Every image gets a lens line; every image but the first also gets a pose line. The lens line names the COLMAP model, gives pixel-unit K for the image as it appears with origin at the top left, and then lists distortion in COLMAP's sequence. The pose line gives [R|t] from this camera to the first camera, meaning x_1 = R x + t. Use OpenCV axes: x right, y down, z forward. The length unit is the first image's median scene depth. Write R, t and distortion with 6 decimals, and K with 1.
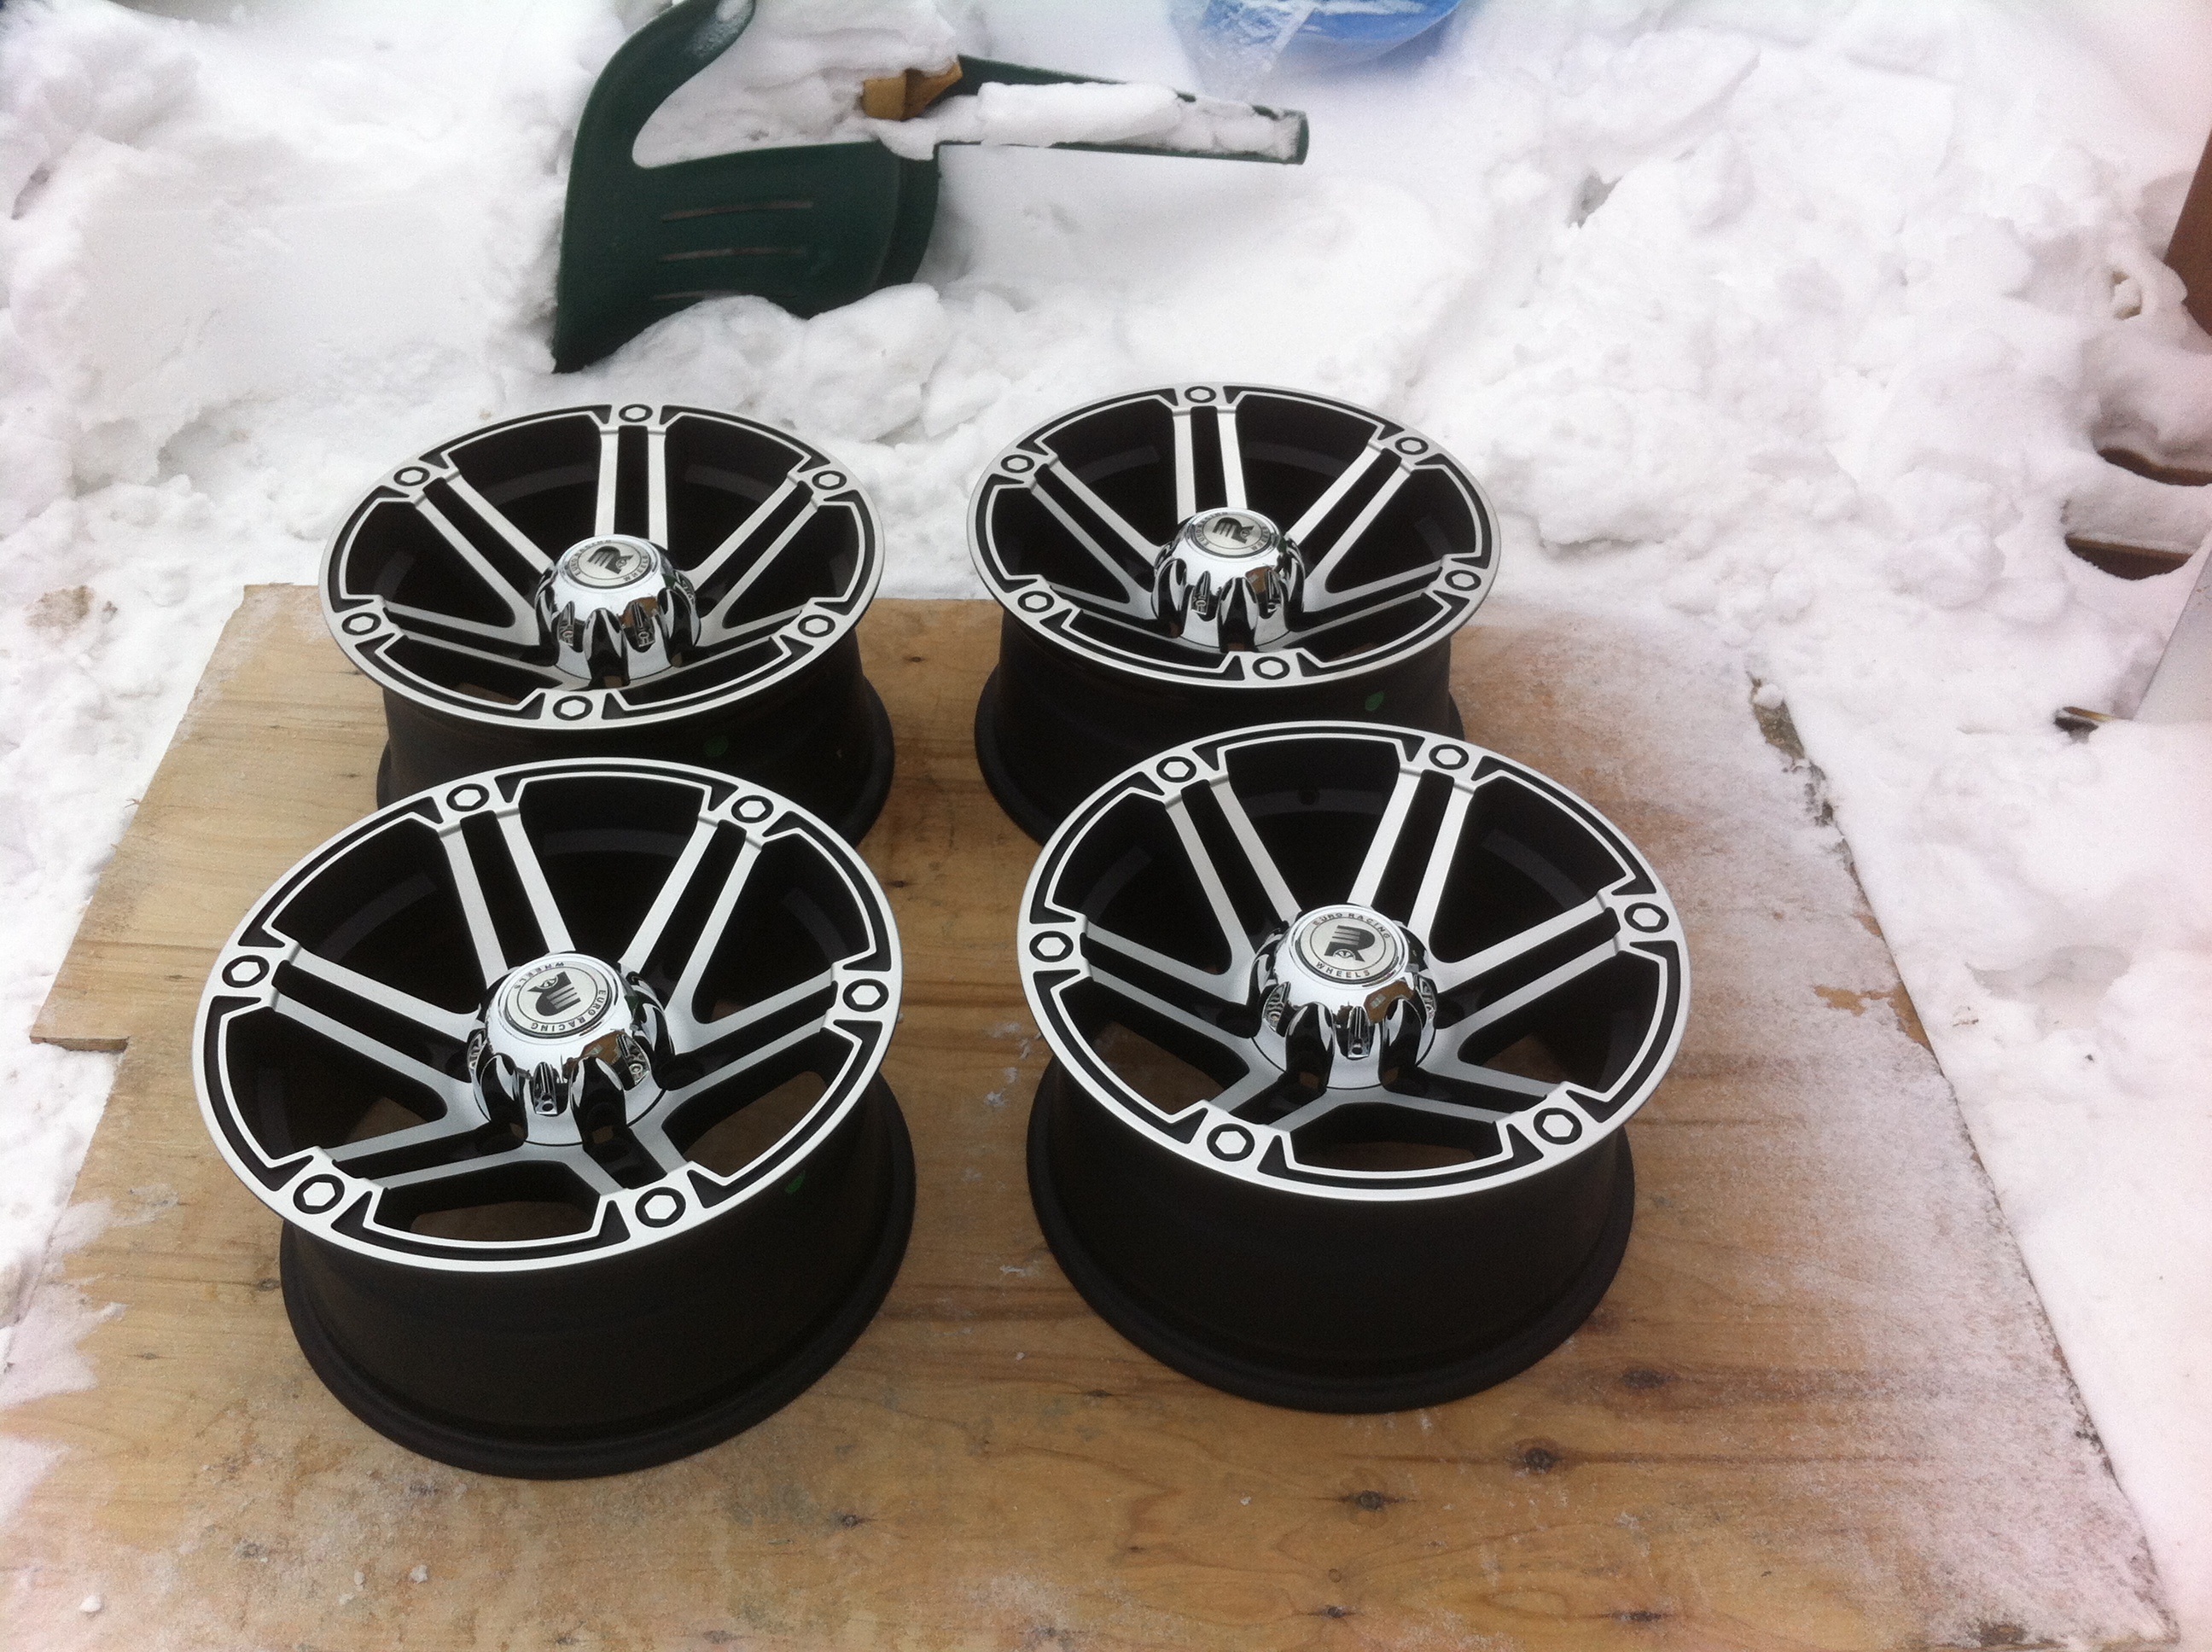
lens RADIAL K [[2315.7, 0, 1106.0], [0, 2315.7, 826.0], [0, 0, 1]] dist [0.097171, -0.422970]
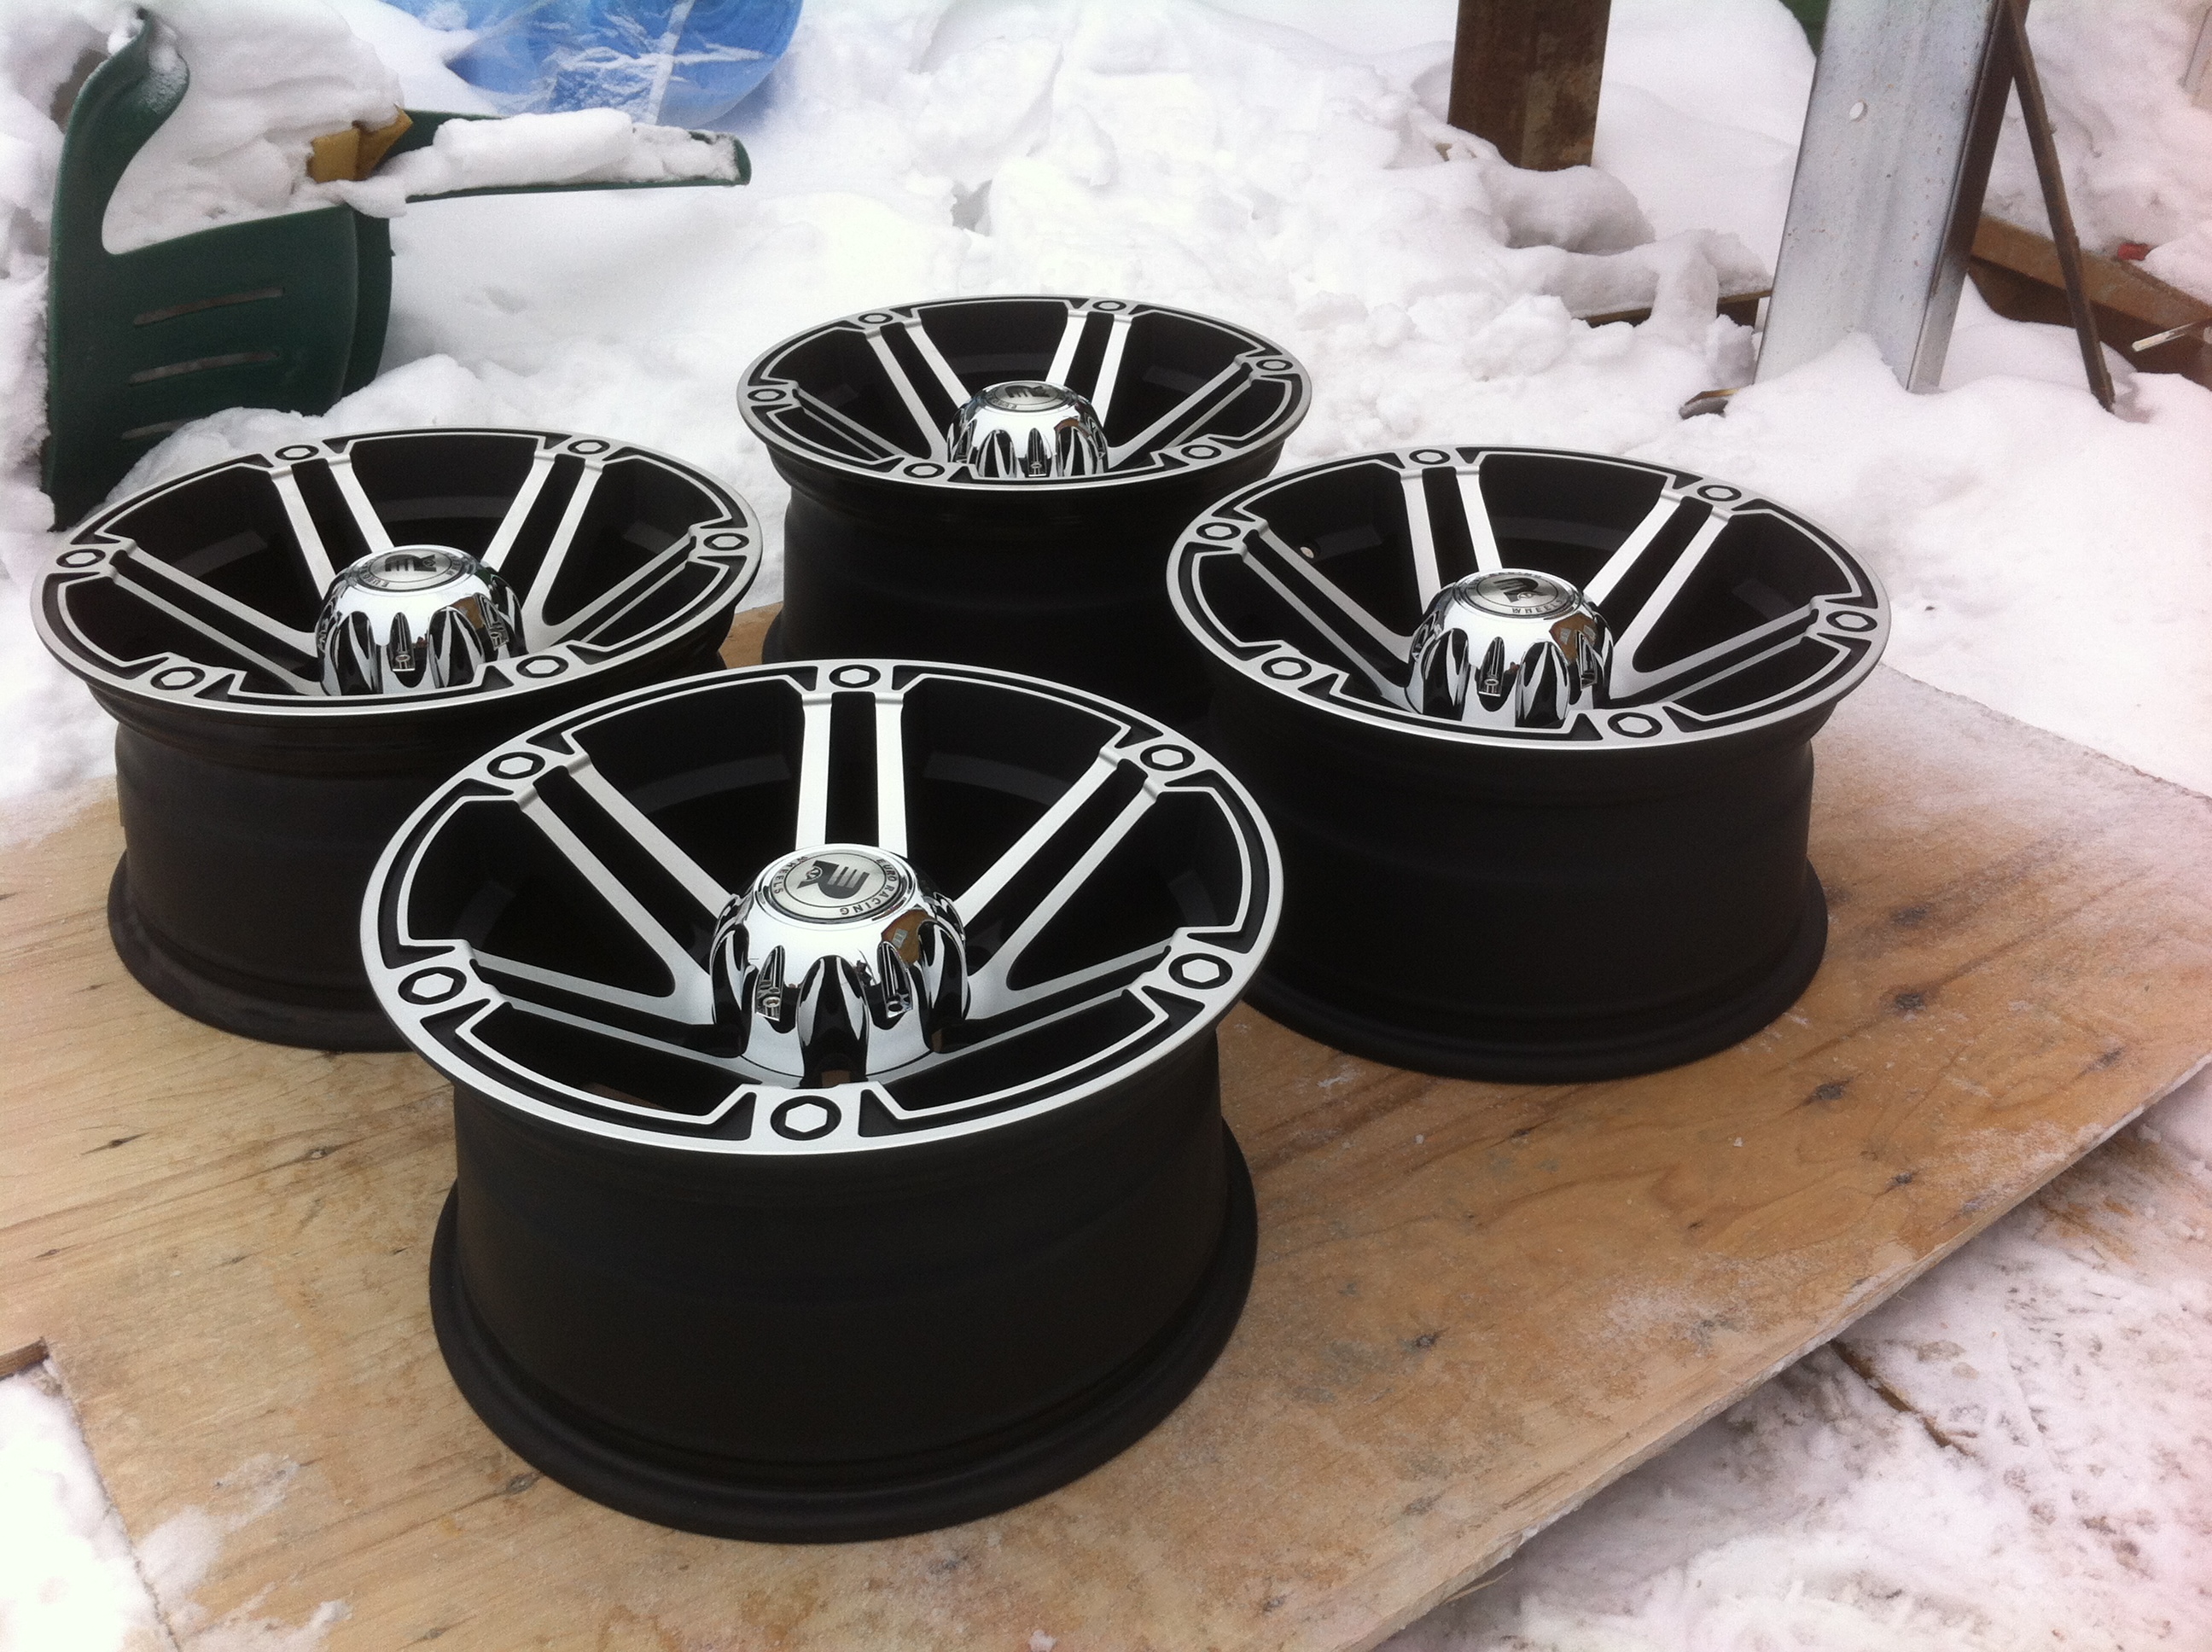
lens RADIAL K [[2272.4, 0, 1106.0], [0, 2272.4, 826.0], [0, 0, 1]] dist [0.064113, -0.298795]
pose [[0.804568, -0.293390, 0.516326, -0.418058], [0.397007, 0.912326, -0.100231, 0.128042], [-0.441651, 0.285628, 0.850507, 0.244526]]
